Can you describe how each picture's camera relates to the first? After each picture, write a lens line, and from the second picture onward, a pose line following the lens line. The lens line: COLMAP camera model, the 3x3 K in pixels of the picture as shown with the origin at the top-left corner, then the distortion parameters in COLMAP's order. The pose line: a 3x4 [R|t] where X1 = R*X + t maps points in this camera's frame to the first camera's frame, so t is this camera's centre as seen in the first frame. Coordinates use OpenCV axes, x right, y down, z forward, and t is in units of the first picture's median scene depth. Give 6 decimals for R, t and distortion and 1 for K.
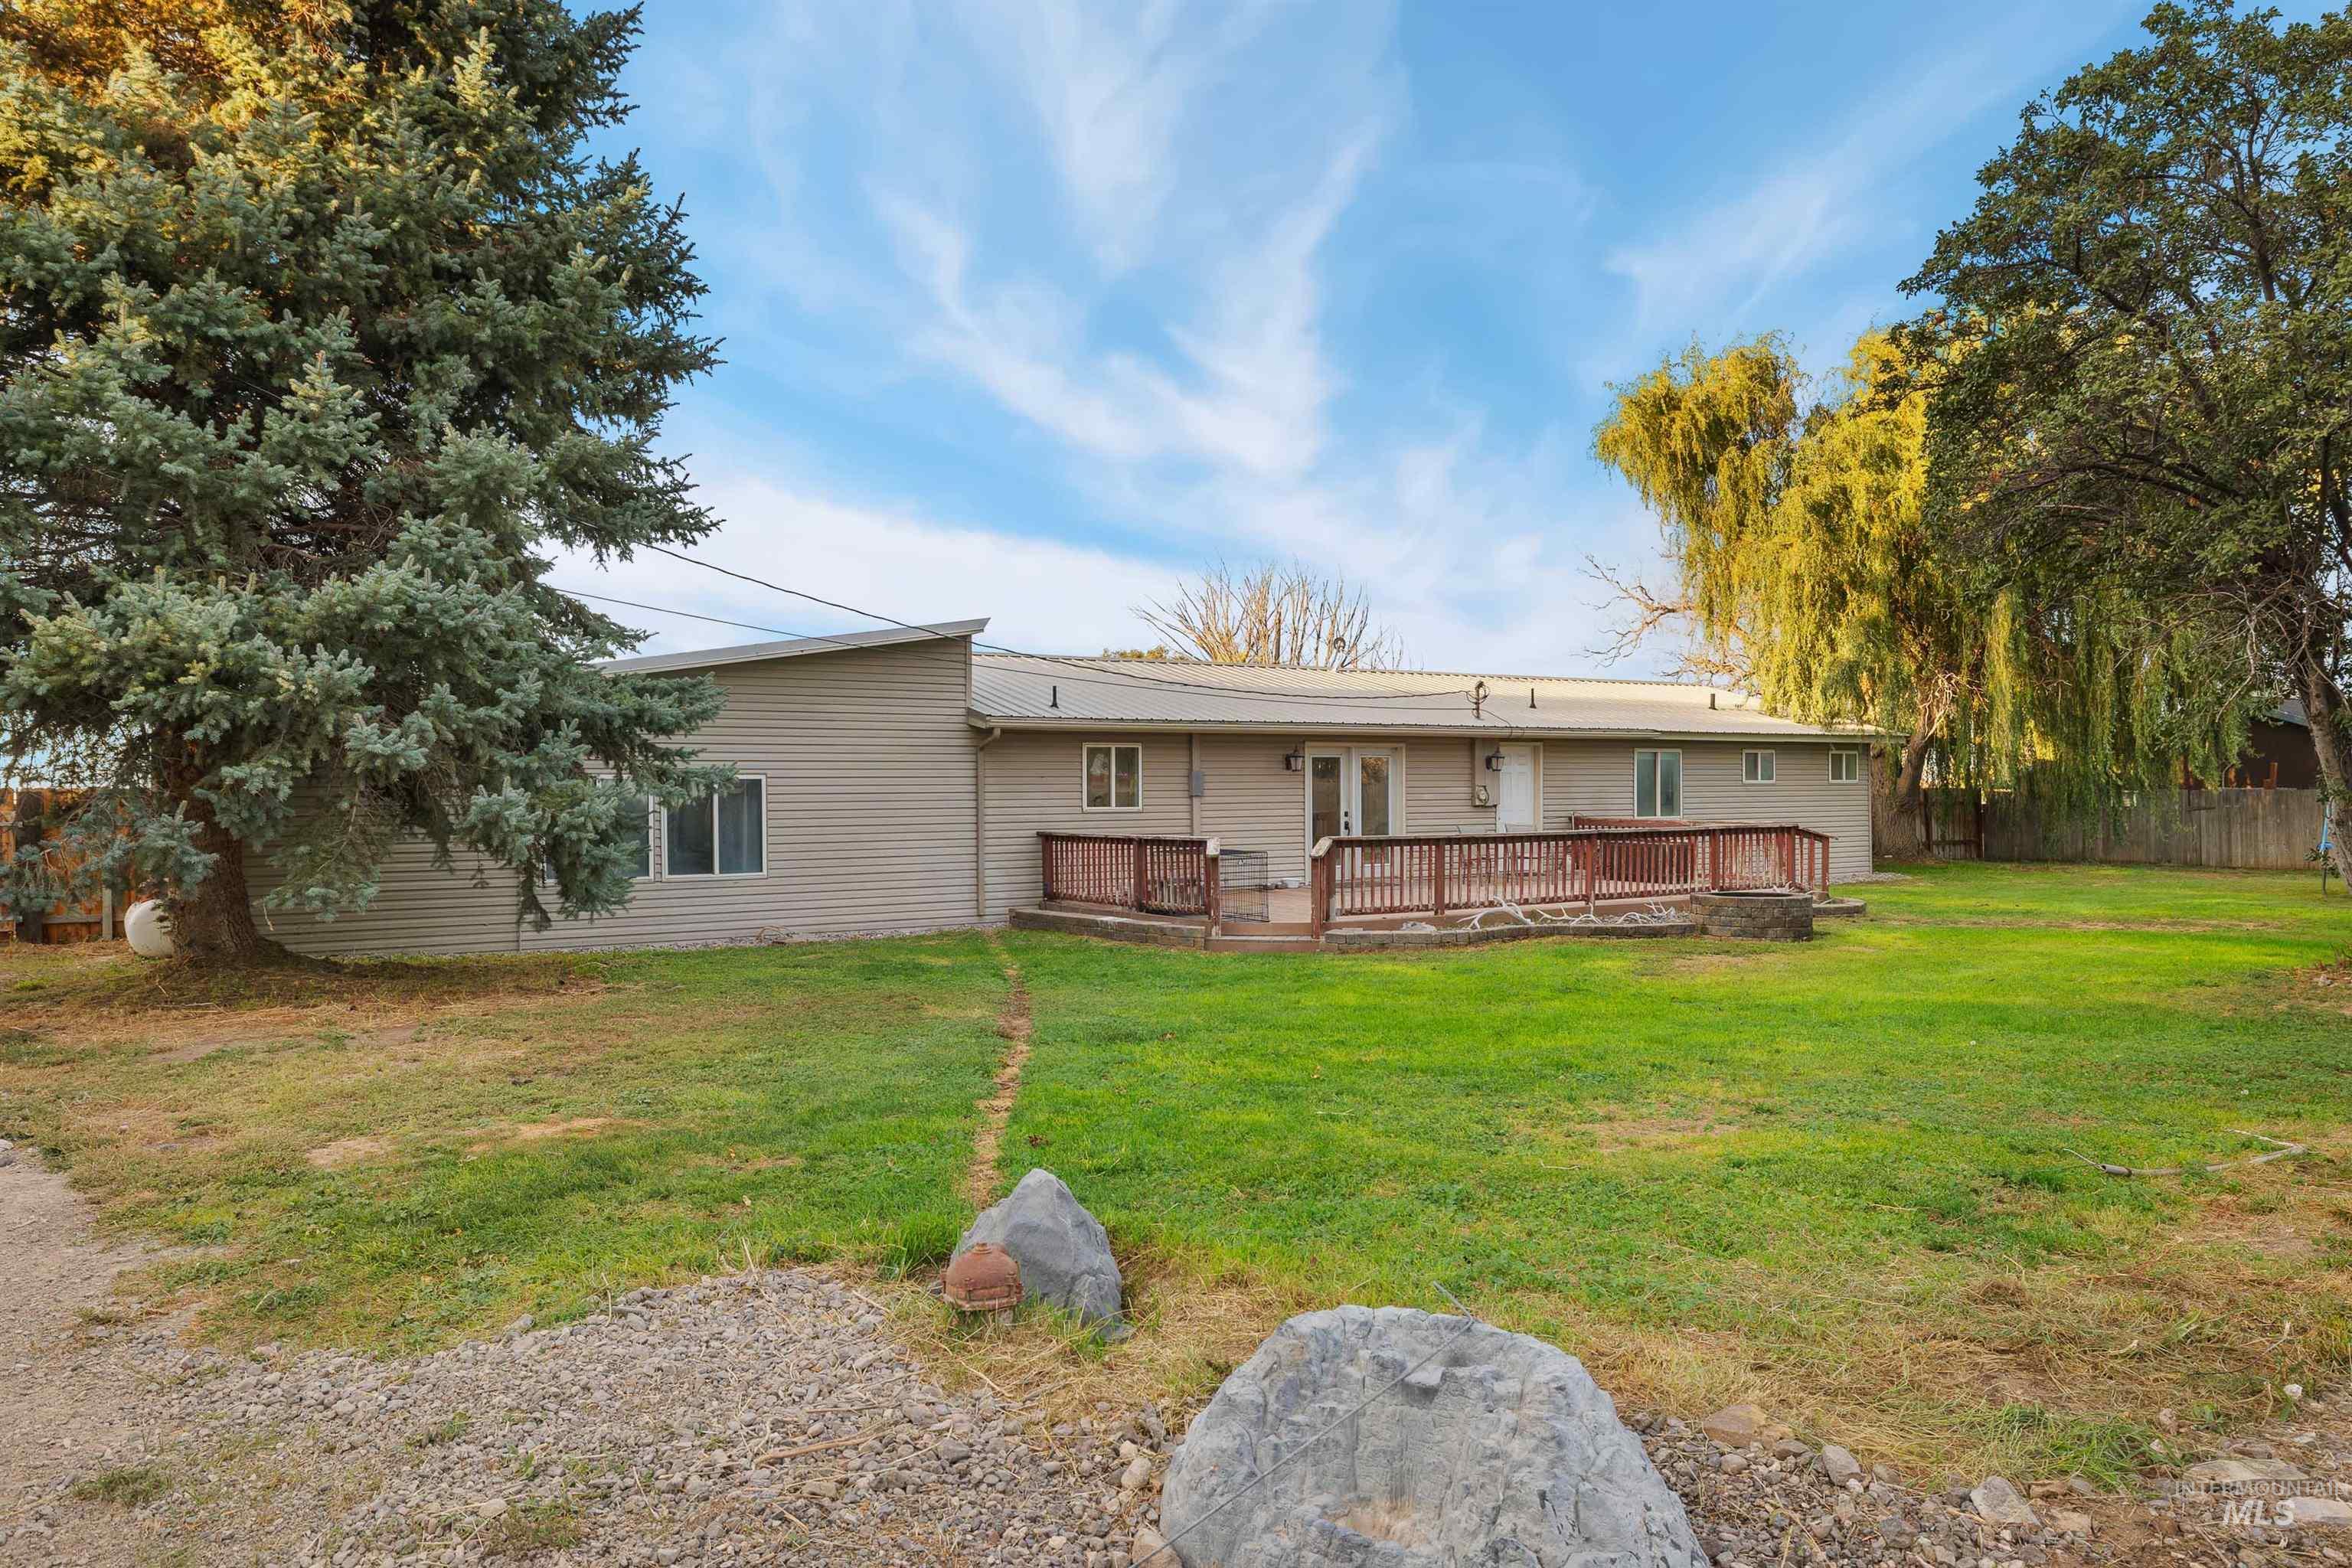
lens RADIAL K [[1556.3, 0, 1176.0], [0, 1556.3, 784.0], [0, 0, 1]] dist [0.004349, 0.000237]
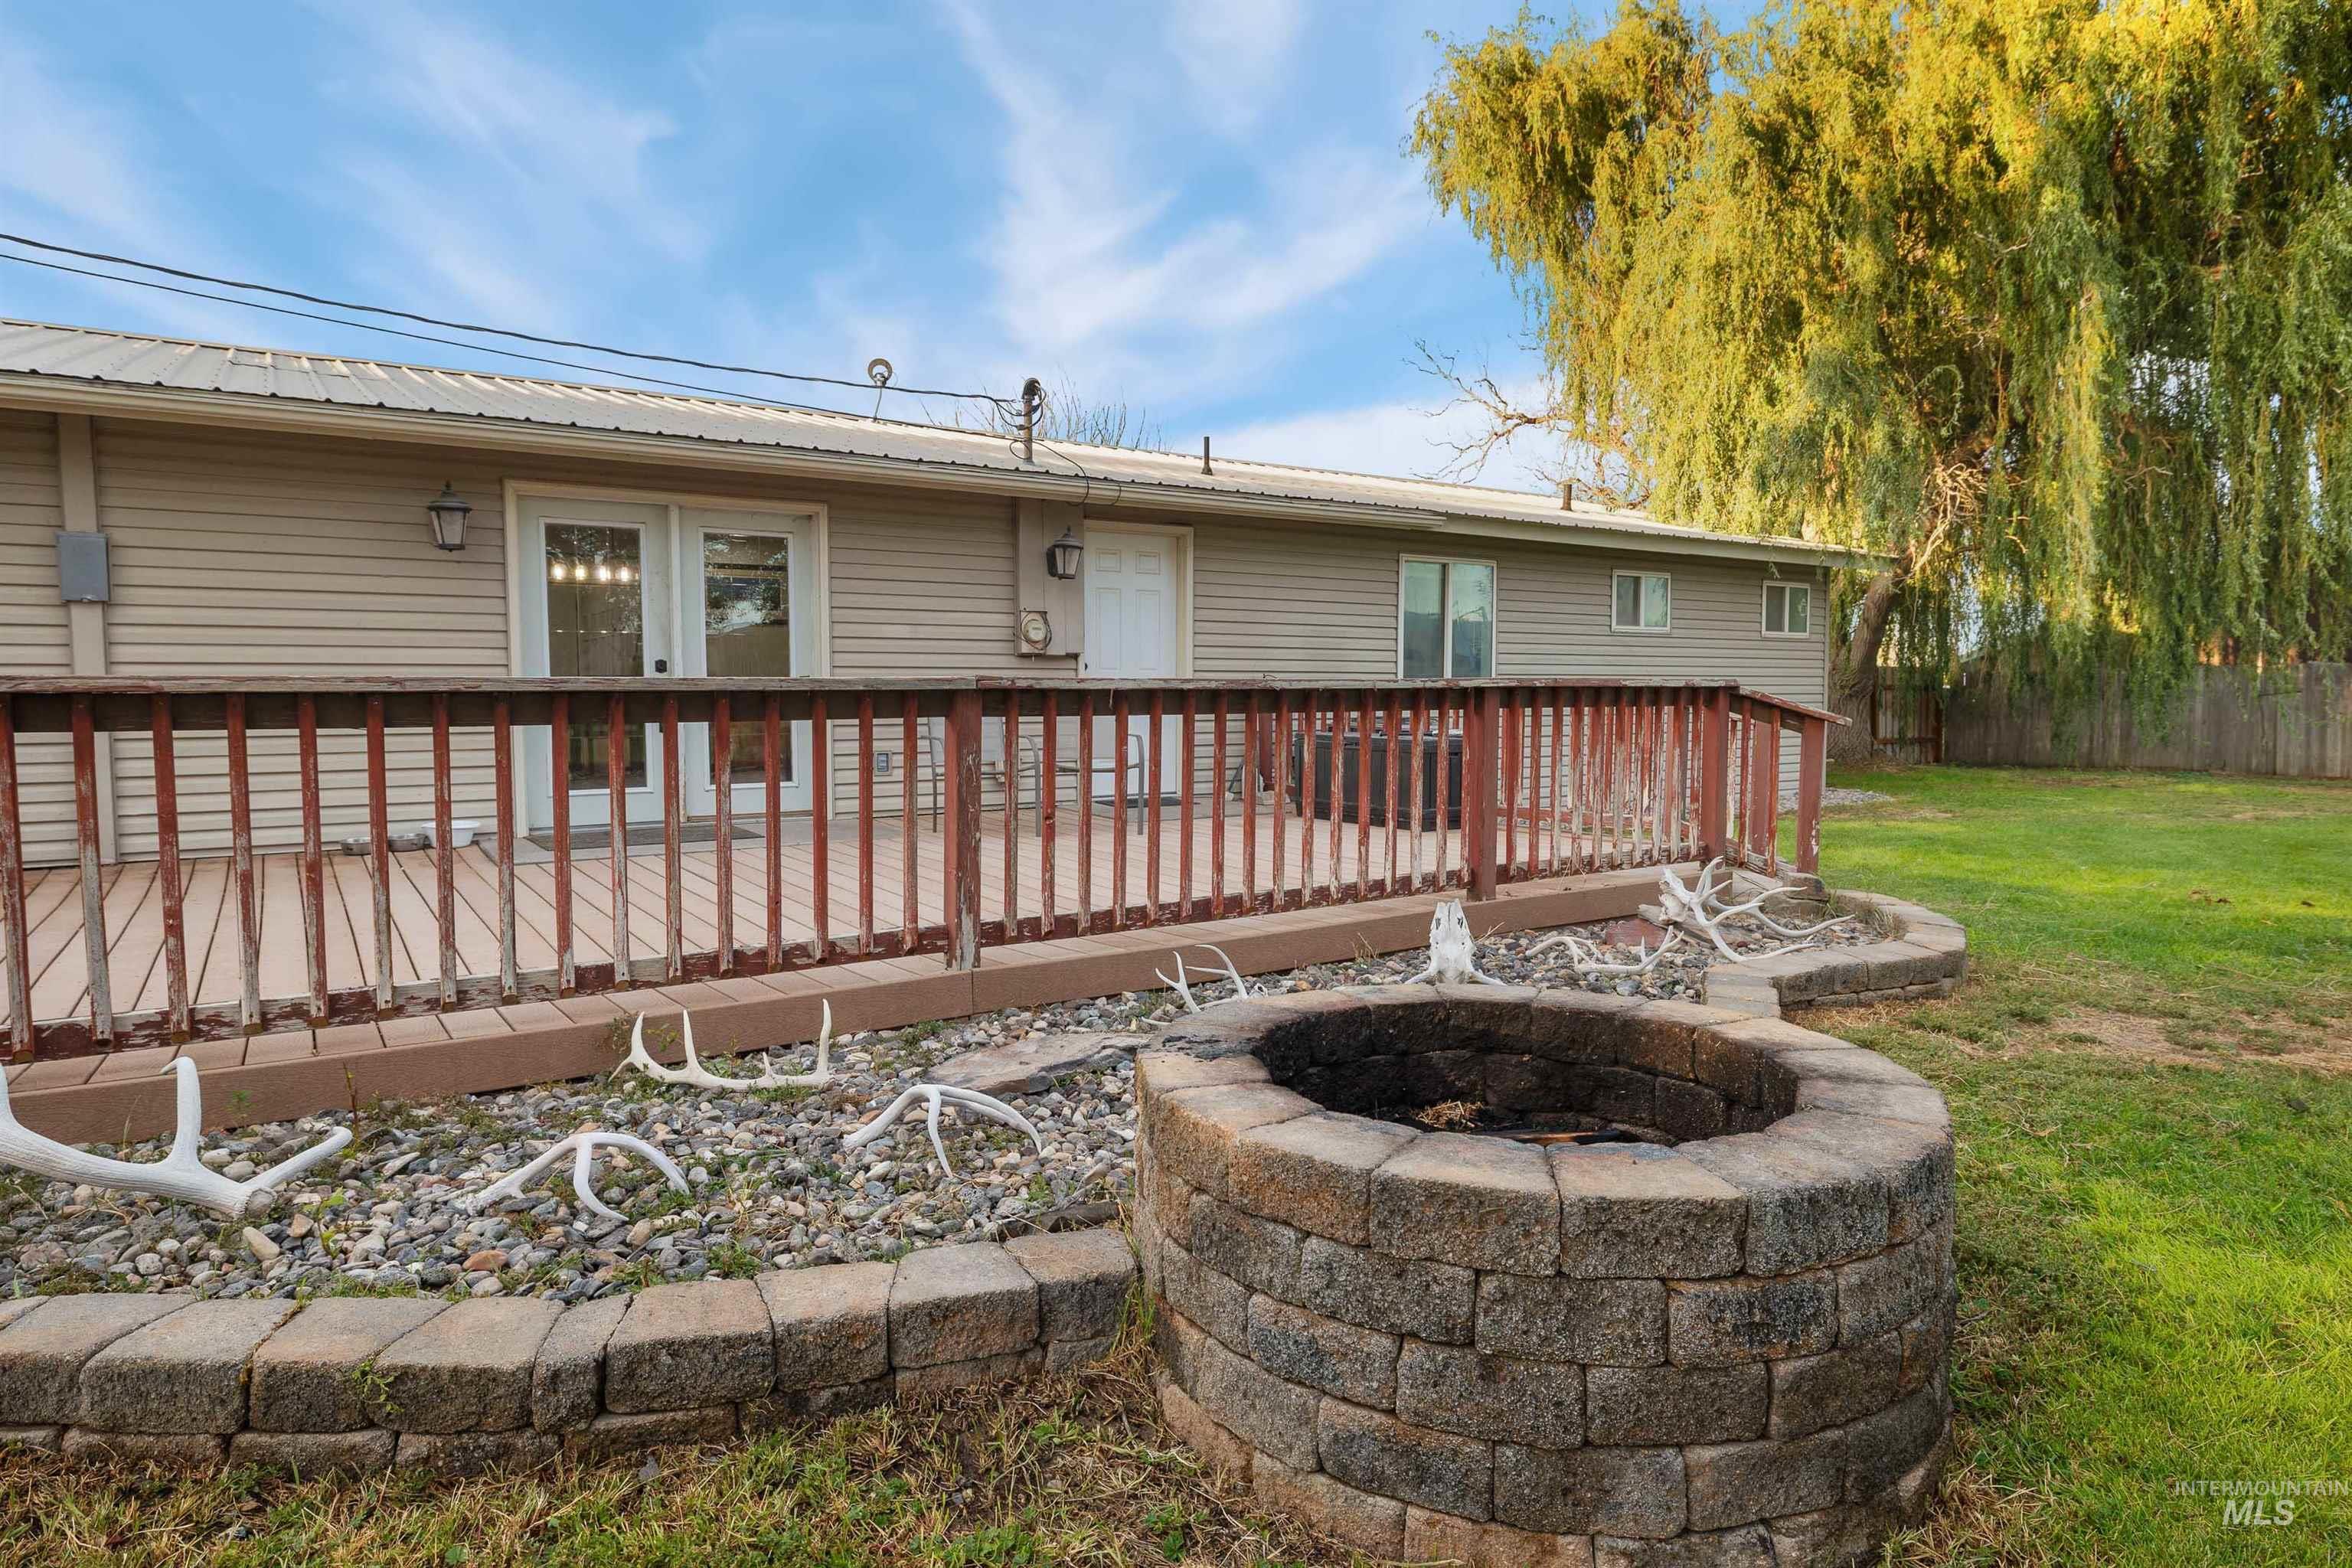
lens RADIAL K [[1314.2, 0, 1176.0], [0, 1314.2, 784.0], [0, 0, 1]] dist [0.004597, -0.000132]
pose [[0.999909, 0.002904, 0.013157, 0.194994], [-0.003827, 0.997494, 0.070646, 0.020456], [-0.012919, -0.070690, 0.997415, 0.510079]]
